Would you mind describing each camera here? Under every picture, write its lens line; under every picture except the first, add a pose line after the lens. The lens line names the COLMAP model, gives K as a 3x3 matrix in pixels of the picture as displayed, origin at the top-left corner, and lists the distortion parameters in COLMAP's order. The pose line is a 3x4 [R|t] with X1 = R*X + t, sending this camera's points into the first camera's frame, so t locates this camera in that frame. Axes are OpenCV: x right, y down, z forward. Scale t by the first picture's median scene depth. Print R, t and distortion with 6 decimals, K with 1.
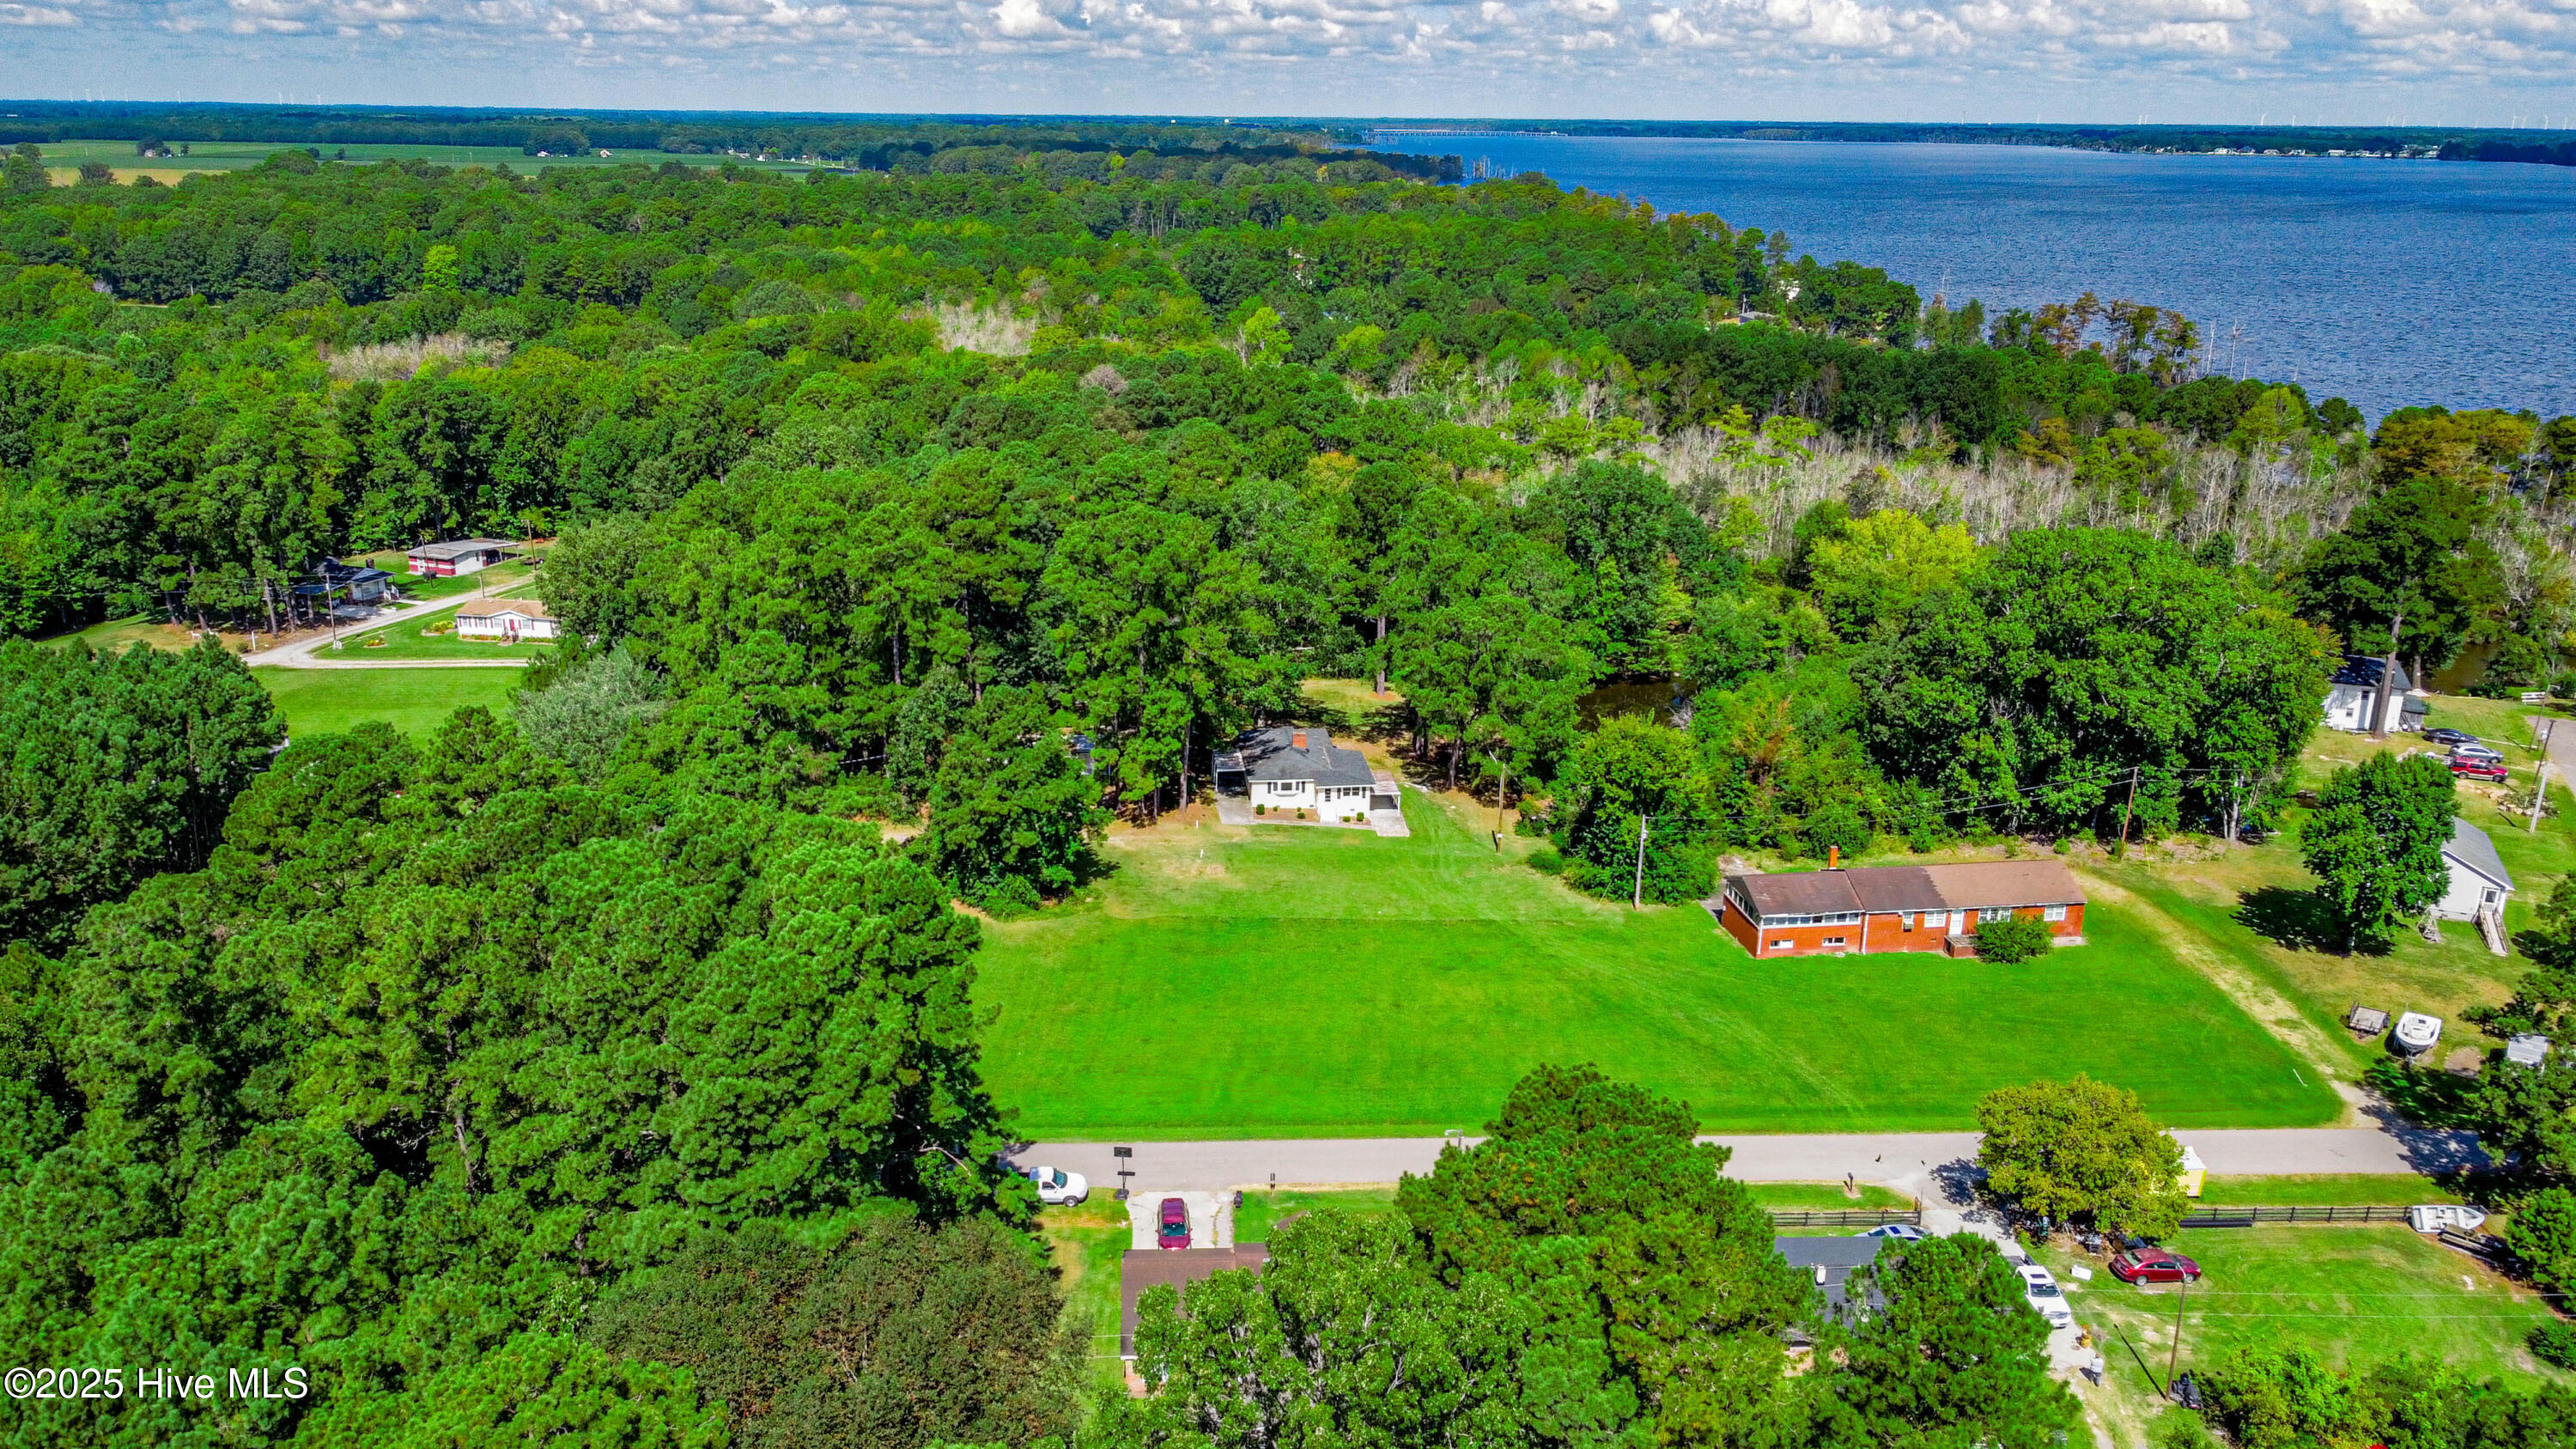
lens RADIAL K [[1791.5, 0, 1282.0], [0, 1791.5, 682.4], [0, 0, 1]] dist [0.011898, 0.001896]
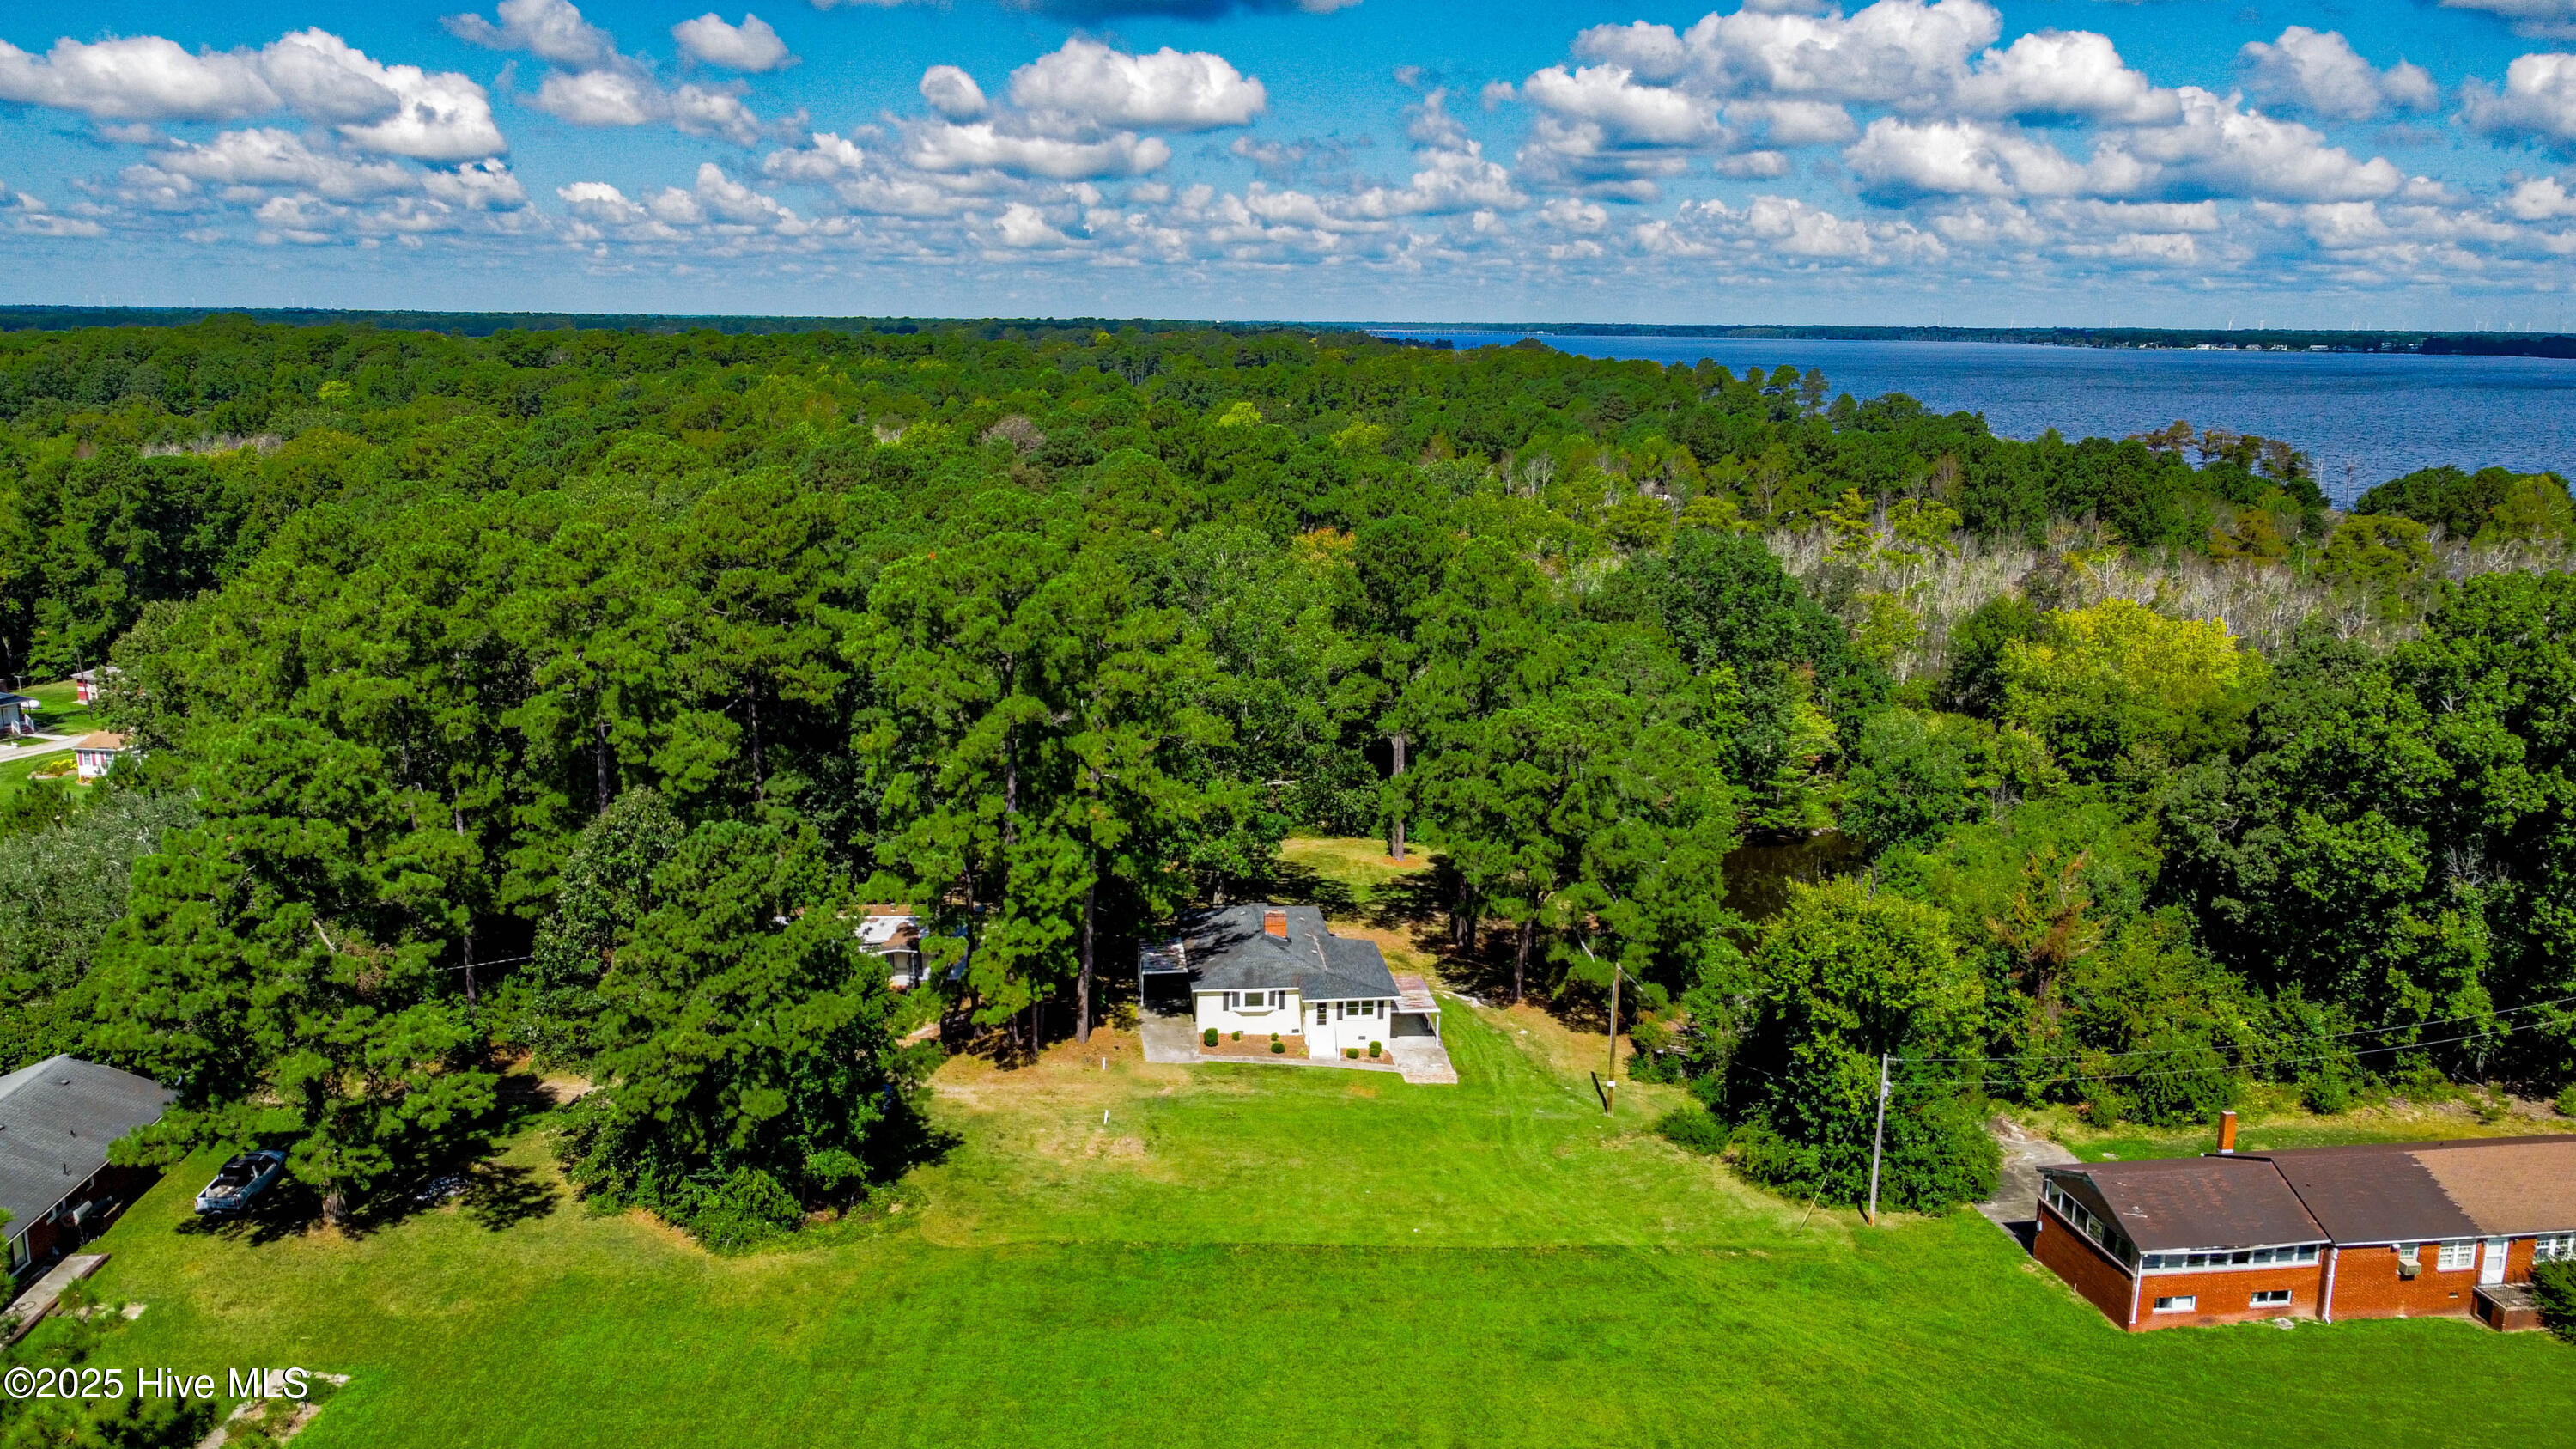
lens RADIAL K [[1784.4, 0, 1288.0], [0, 1784.4, 724.5], [0, 0, 1]] dist [0.009309, 0.004663]
pose [[0.999984, -0.000180, 0.005592, 0.010819], [0.000654, 0.996388, -0.084914, 0.016551], [-0.005556, 0.084917, 0.996373, 0.388718]]
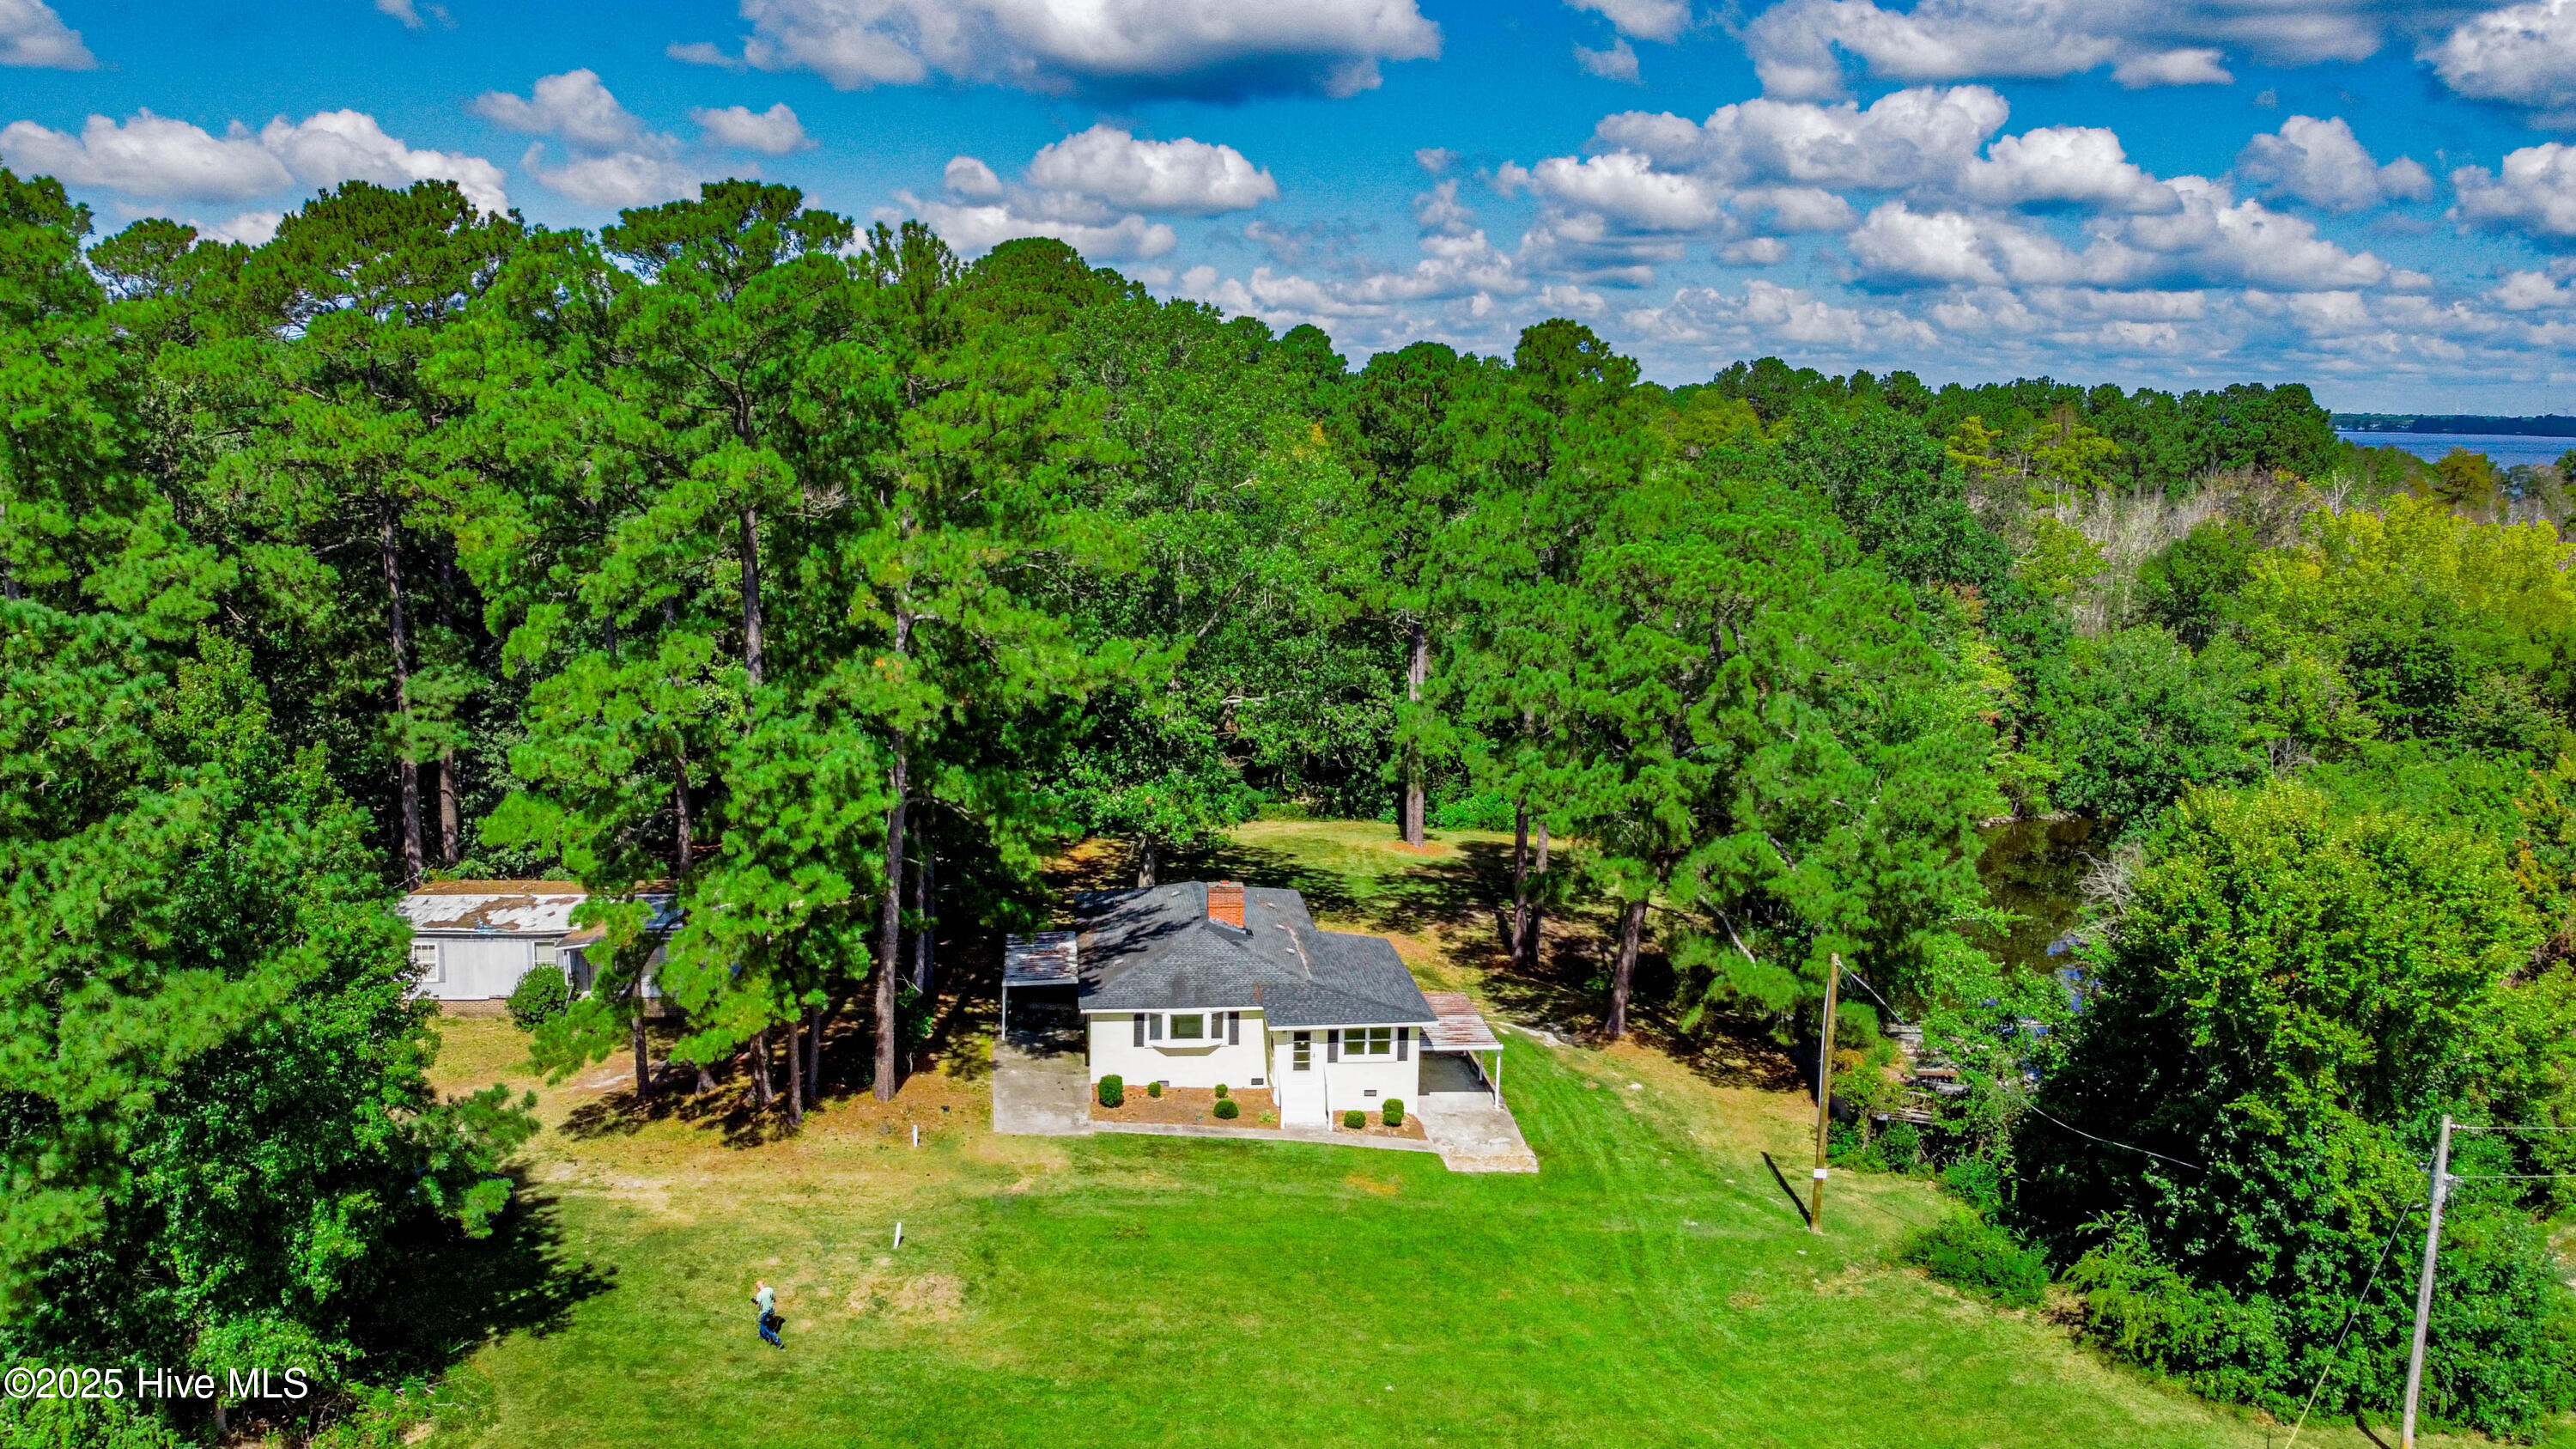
lens RADIAL K [[1803.3, 0, 1288.0], [0, 1803.3, 724.5], [0, 0, 1]] dist [0.015753, 0.001160]
pose [[0.999902, 0.003474, 0.013573, 0.017890], [-0.001708, 0.991767, -0.128043, 0.044804], [-0.013906, 0.128008, 0.991676, 0.639892]]
